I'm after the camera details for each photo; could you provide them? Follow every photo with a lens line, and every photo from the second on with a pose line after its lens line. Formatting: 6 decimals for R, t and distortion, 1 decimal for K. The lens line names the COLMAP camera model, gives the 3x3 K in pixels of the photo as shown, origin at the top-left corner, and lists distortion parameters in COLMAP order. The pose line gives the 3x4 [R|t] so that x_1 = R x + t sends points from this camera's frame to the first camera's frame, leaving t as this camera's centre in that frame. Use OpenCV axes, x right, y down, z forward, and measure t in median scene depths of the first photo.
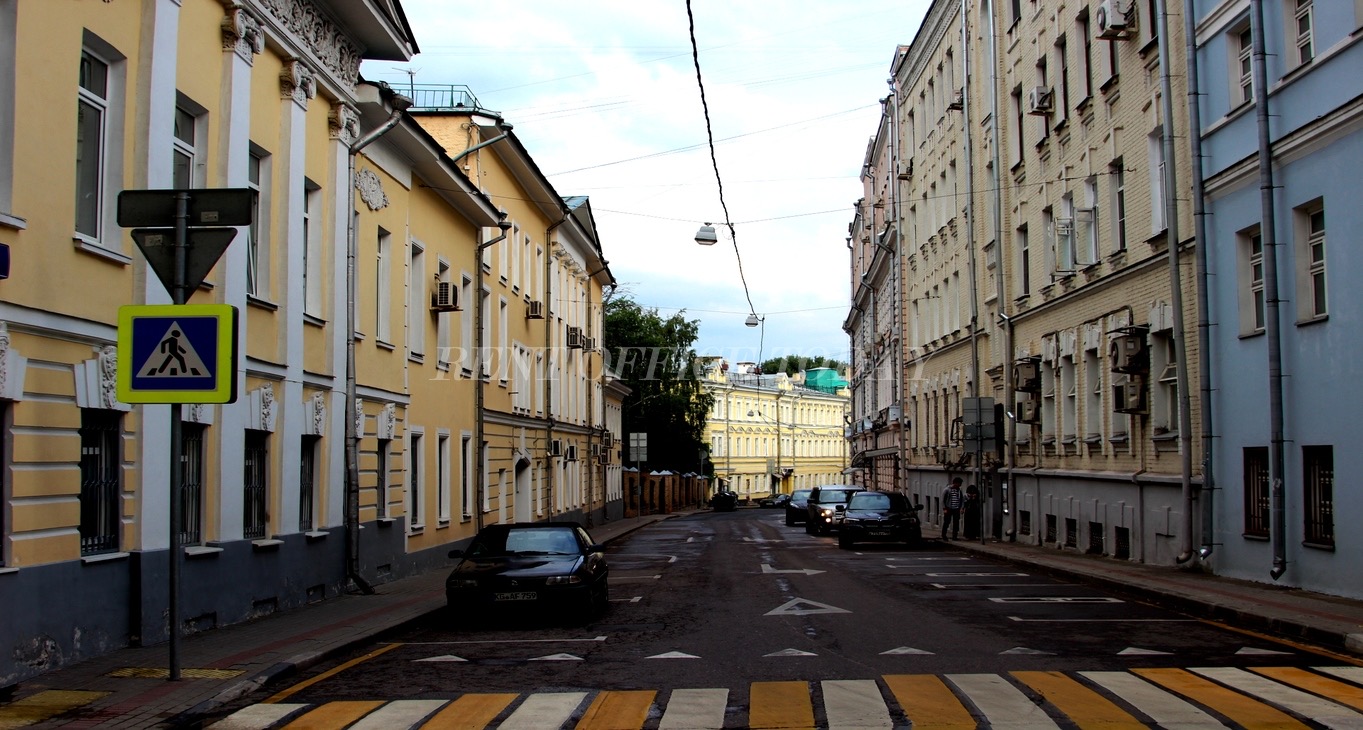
lens RADIAL K [[1537.1, 0, 677.4], [0, 1537.1, 367.2], [0, 0, 1]] dist [-0.128767, 0.000000]
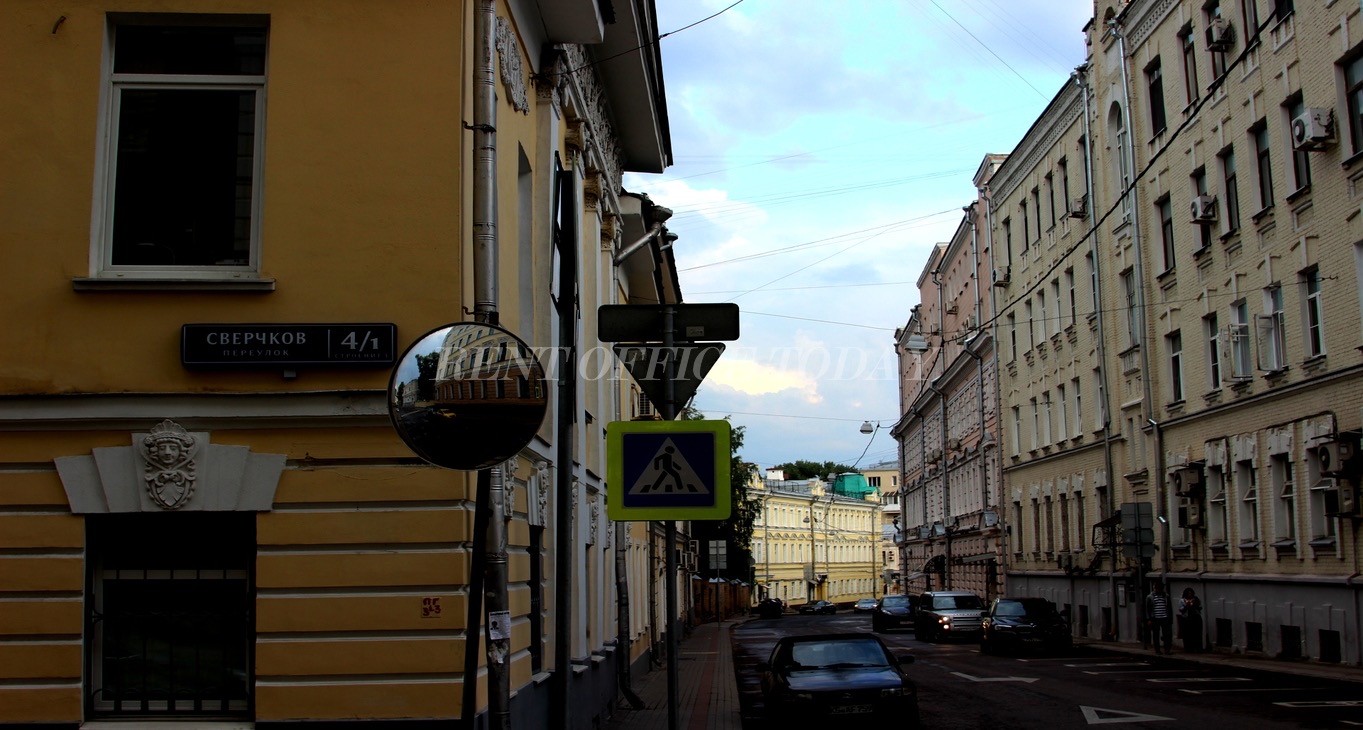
lens RADIAL K [[1537.1, 0, 685.8], [0, 1537.1, 369.6], [0, 0, 1]] dist [-0.128767, 0.000000]
pose [[0.999975, -0.005092, 0.005000, -0.108300], [0.005417, 0.997727, -0.067171, -0.002298], [-0.004647, 0.067197, 0.997729, -0.001294]]
